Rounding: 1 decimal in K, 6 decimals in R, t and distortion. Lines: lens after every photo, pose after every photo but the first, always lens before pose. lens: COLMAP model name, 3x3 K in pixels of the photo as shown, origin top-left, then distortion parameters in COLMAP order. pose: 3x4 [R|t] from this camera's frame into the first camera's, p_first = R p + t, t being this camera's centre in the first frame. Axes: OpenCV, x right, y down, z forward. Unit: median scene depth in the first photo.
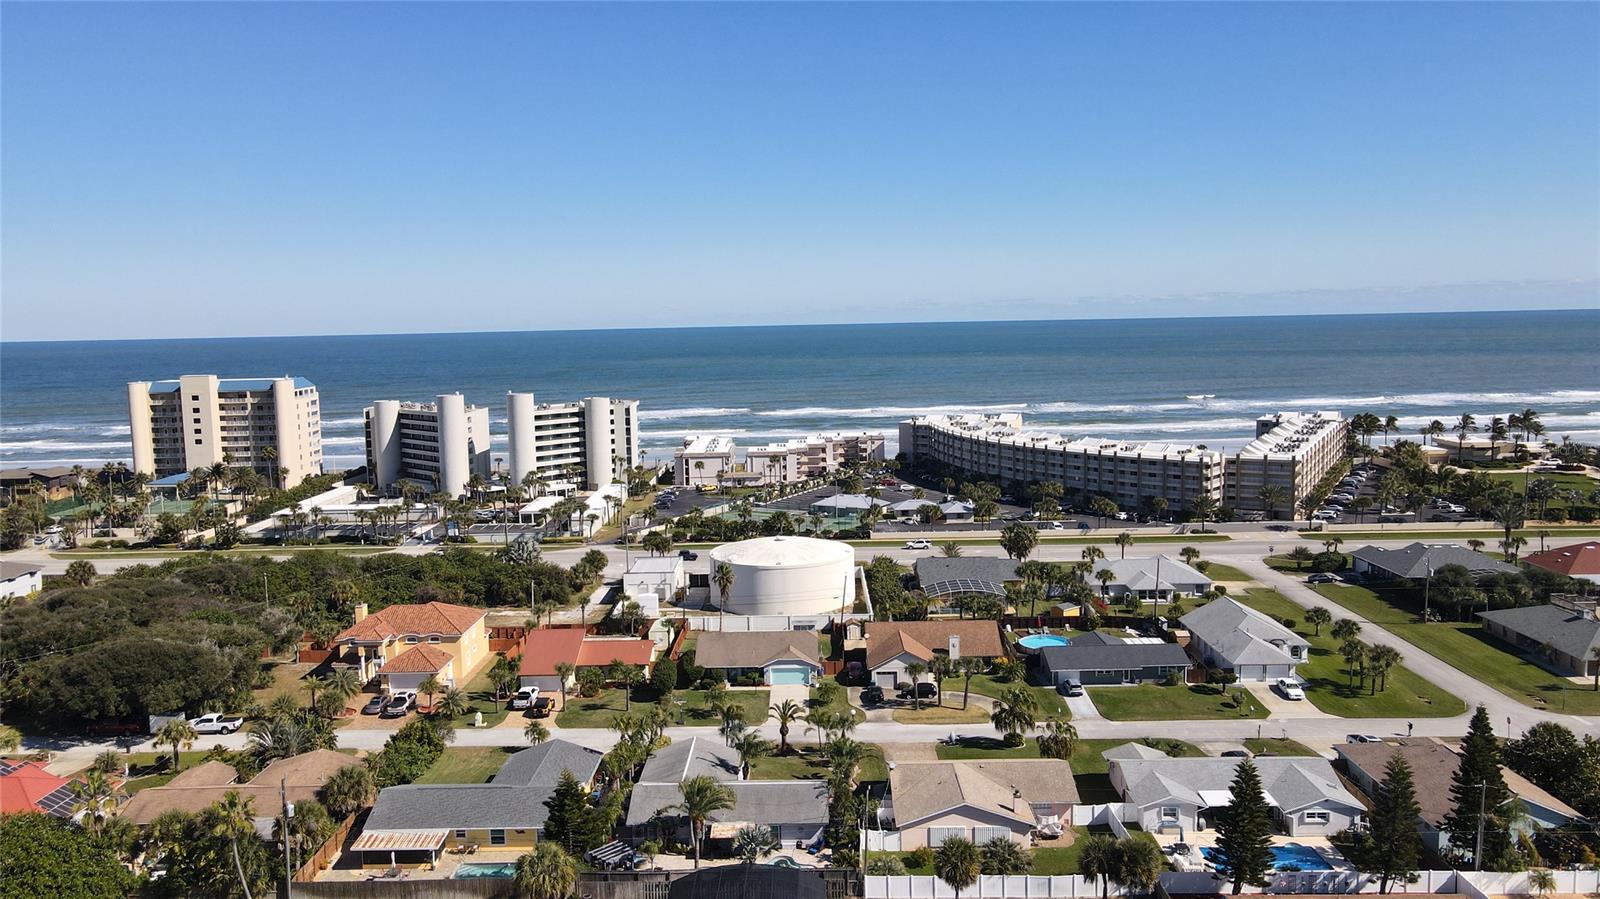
lens RADIAL K [[1184.0, 0, 803.4], [0, 1184.0, 454.0], [0, 0, 1]] dist [-0.002974, 0.041169]
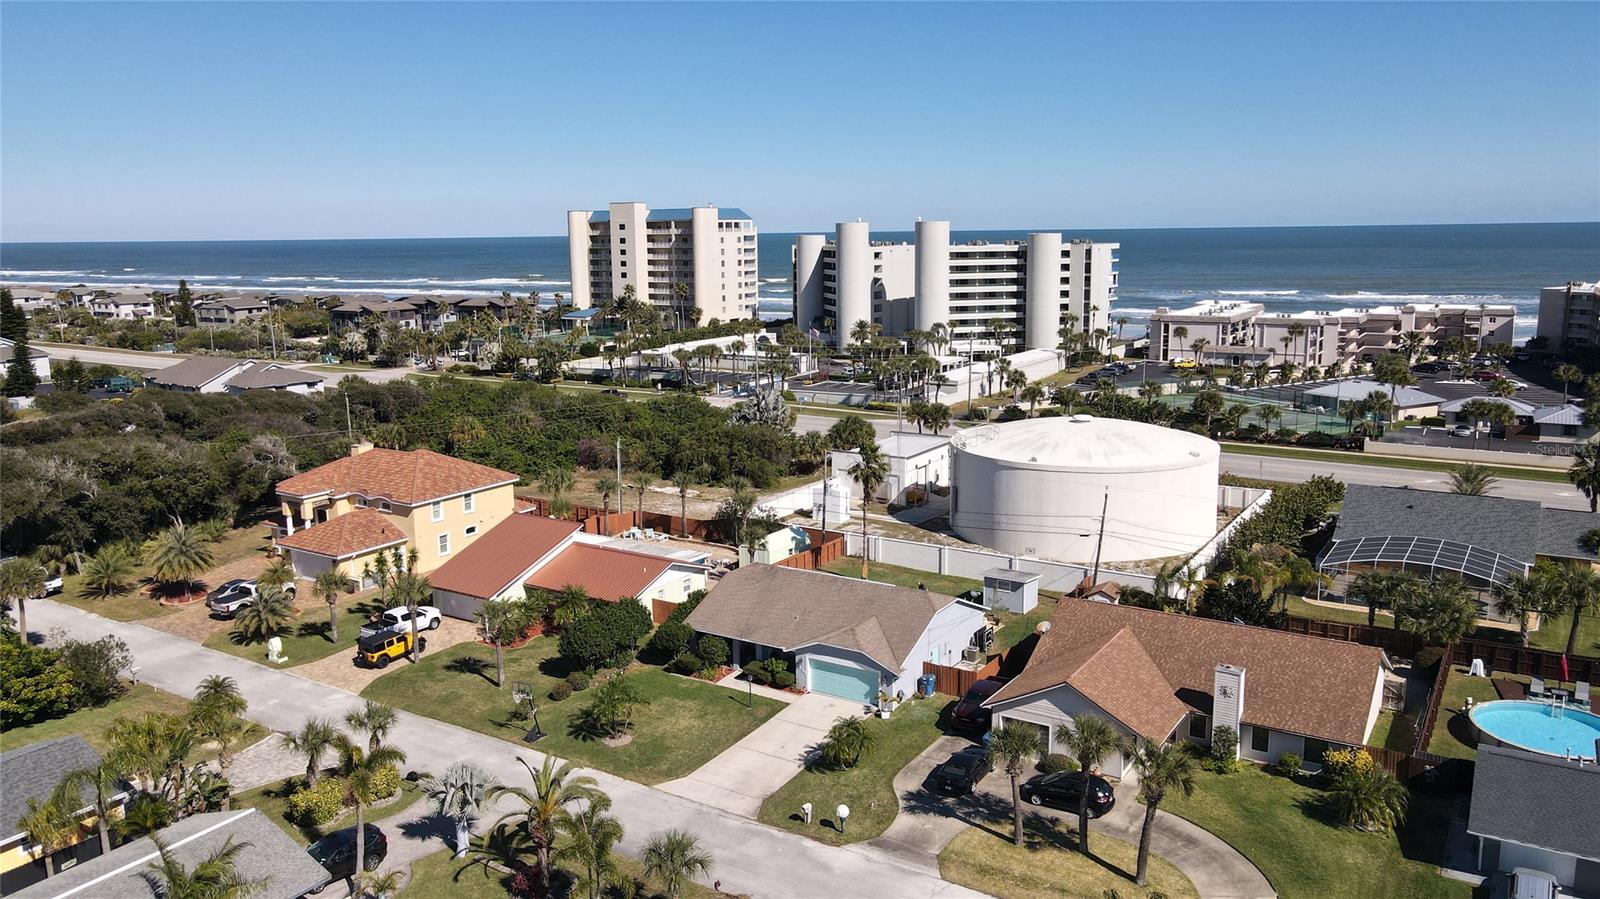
lens RADIAL K [[1184.0, 0, 799.6], [0, 1184.0, 444.5], [0, 0, 1]] dist [-0.002974, 0.041169]
pose [[0.846426, 0.104274, -0.522197, 0.120145], [-0.063957, 0.993449, 0.094708, 0.029487], [0.528652, -0.046765, 0.847550, 0.345528]]
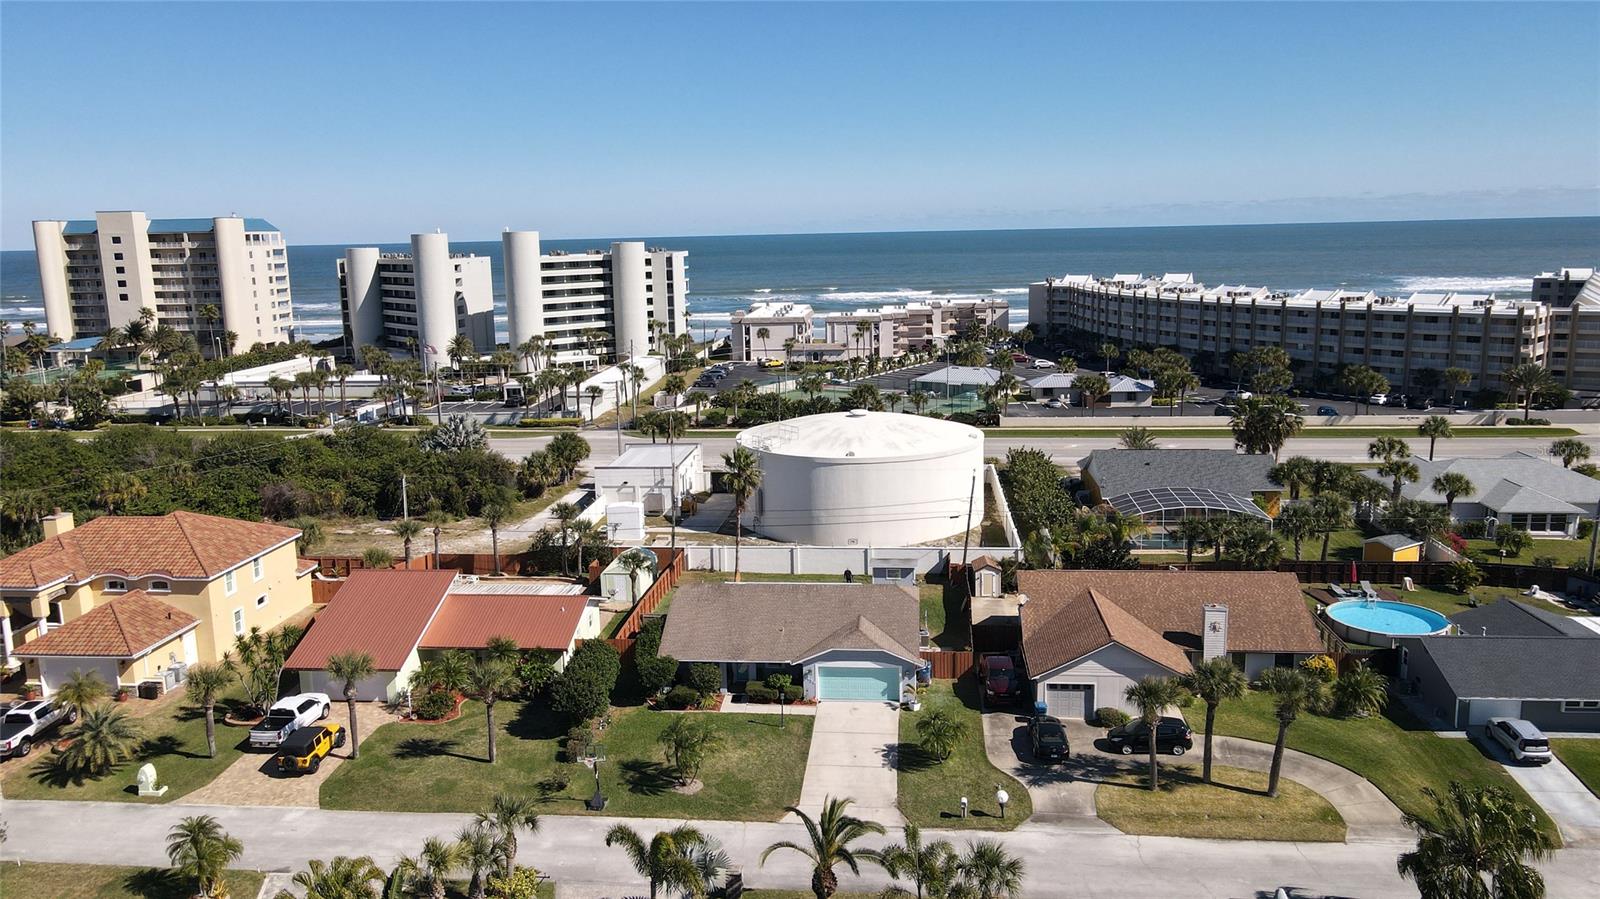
lens RADIAL K [[1184.0, 0, 797.2], [0, 1184.0, 444.4], [0, 0, 1]] dist [-0.002974, 0.041169]
pose [[0.995837, 0.014034, -0.090069, 0.003164], [-0.007870, 0.997625, 0.068430, 0.035183], [0.090816, -0.067436, 0.993582, 0.310798]]
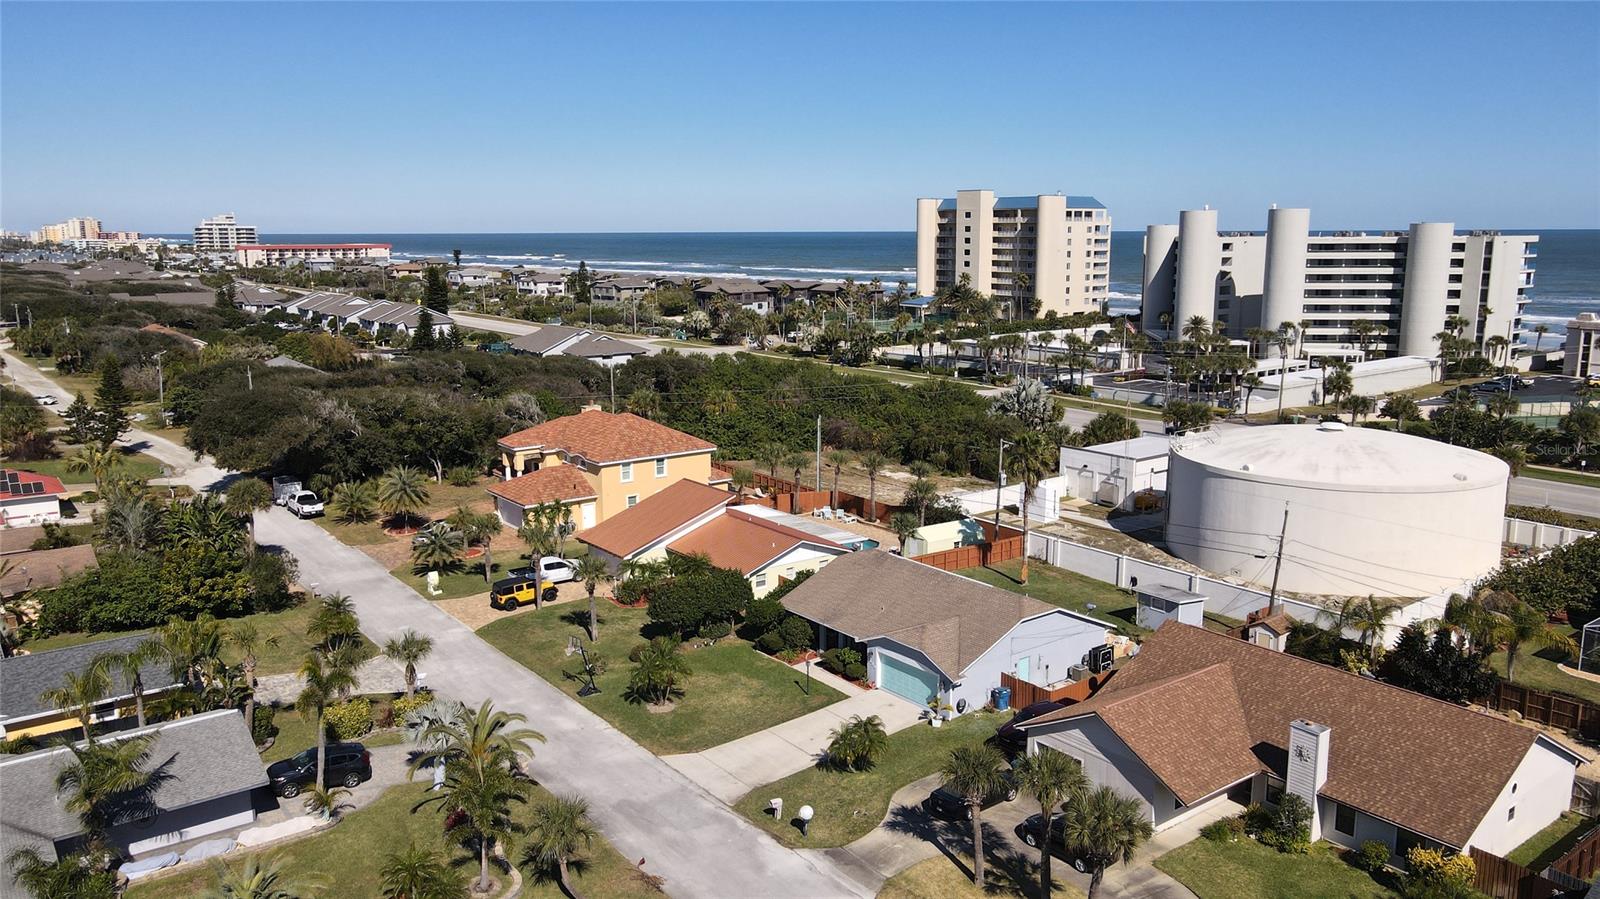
lens RADIAL K [[1184.0, 0, 802.1], [0, 1184.0, 451.3], [0, 0, 1]] dist [-0.002974, 0.041169]
pose [[0.614845, 0.163859, -0.771437, 0.163697], [-0.098576, 0.986474, 0.130967, 0.029947], [0.782463, -0.004479, 0.622681, 0.404769]]
